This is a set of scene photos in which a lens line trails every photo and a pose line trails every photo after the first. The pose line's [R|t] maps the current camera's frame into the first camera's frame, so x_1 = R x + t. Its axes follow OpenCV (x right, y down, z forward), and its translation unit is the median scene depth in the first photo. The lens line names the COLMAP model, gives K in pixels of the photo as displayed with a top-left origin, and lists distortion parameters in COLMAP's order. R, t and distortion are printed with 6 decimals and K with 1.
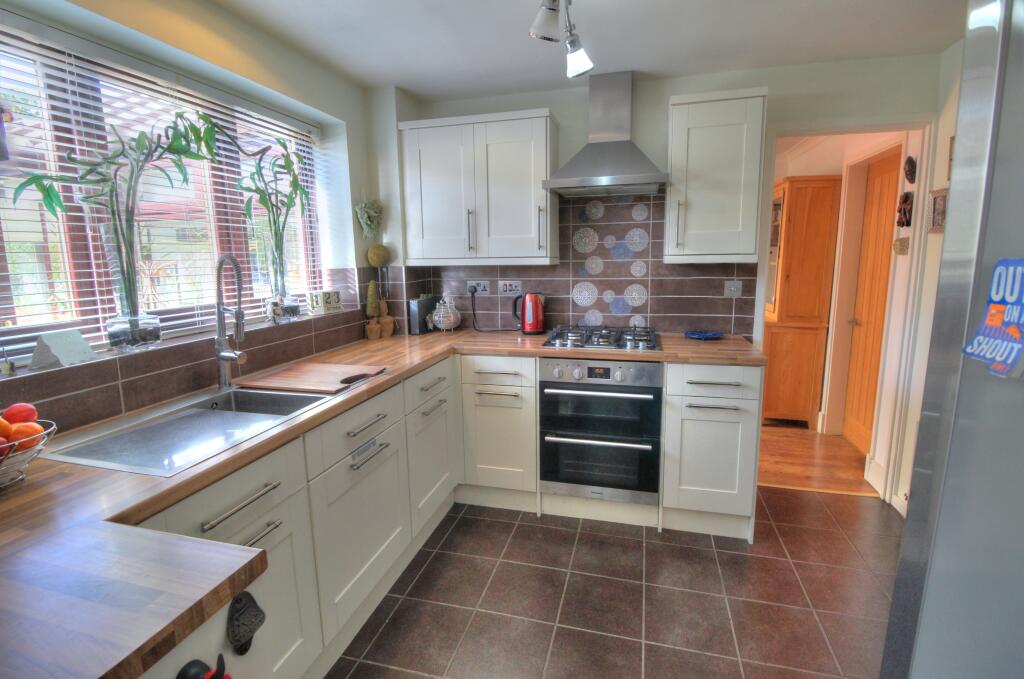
lens RADIAL K [[481.1, 0, 511.5], [0, 481.1, 334.3], [0, 0, 1]] dist [-0.003825, -0.005733]
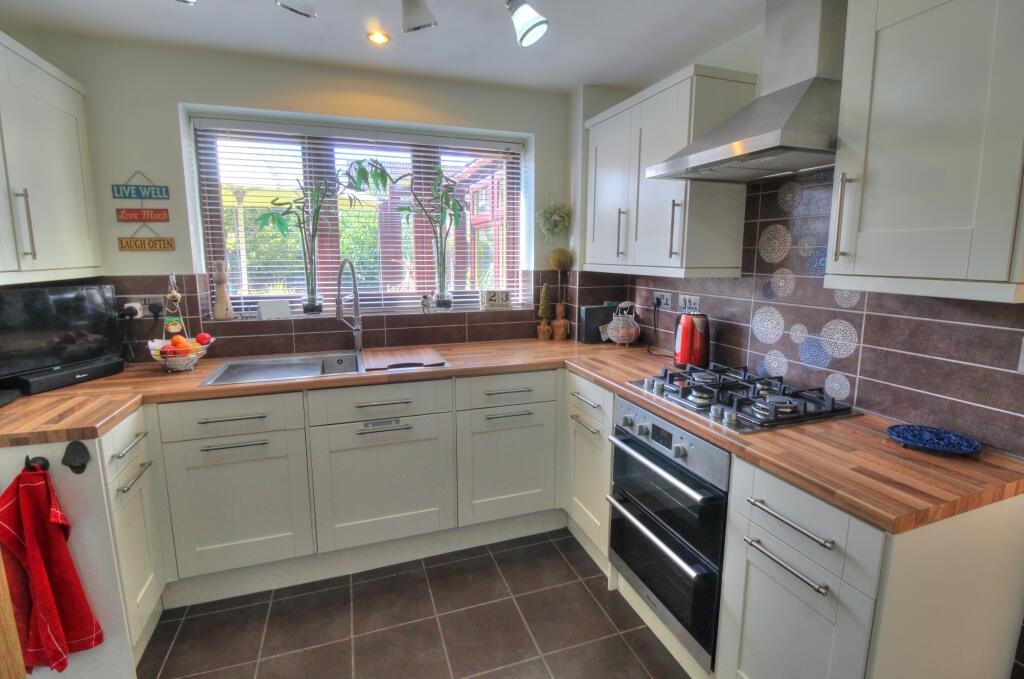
lens RADIAL K [[481.1, 0, 513.9], [0, 481.1, 329.8], [0, 0, 1]] dist [-0.003825, -0.005733]
pose [[0.559946, 0.145615, -0.815633, 0.515852], [-0.141326, 0.986794, 0.079150, -0.083172], [0.816387, 0.070950, 0.573130, 0.350658]]
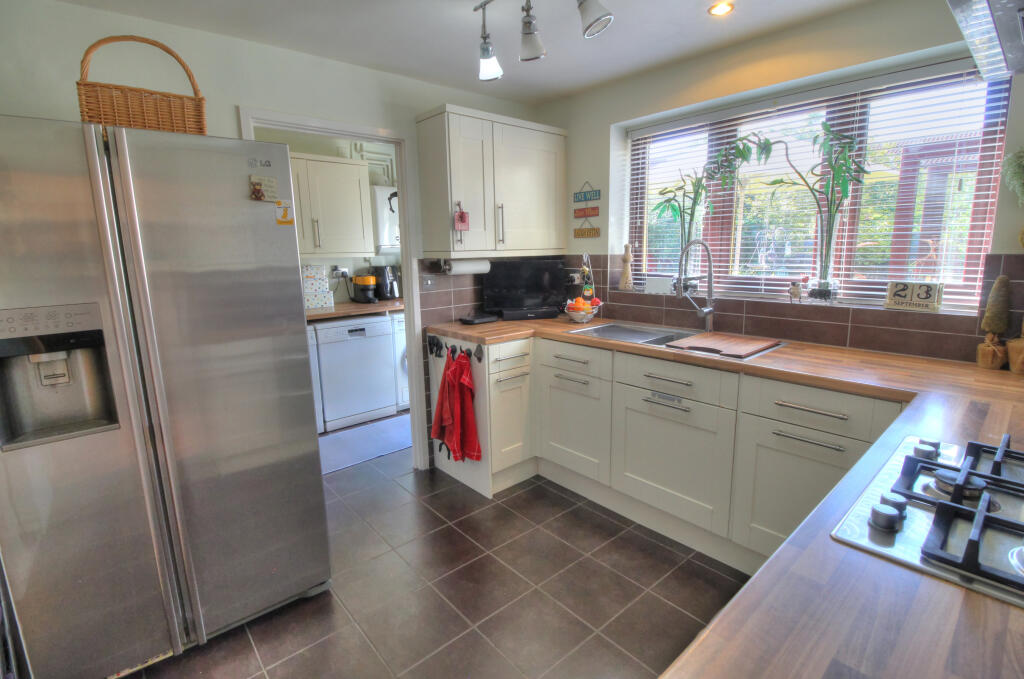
lens RADIAL K [[481.1, 0, 507.2], [0, 481.1, 338.1], [0, 0, 1]] dist [-0.003825, -0.005733]
pose [[-0.569871, 0.175903, -0.802687, 0.569018], [-0.102675, 0.953922, 0.281940, -0.137748], [0.815295, 0.243085, -0.525551, 0.798440]]
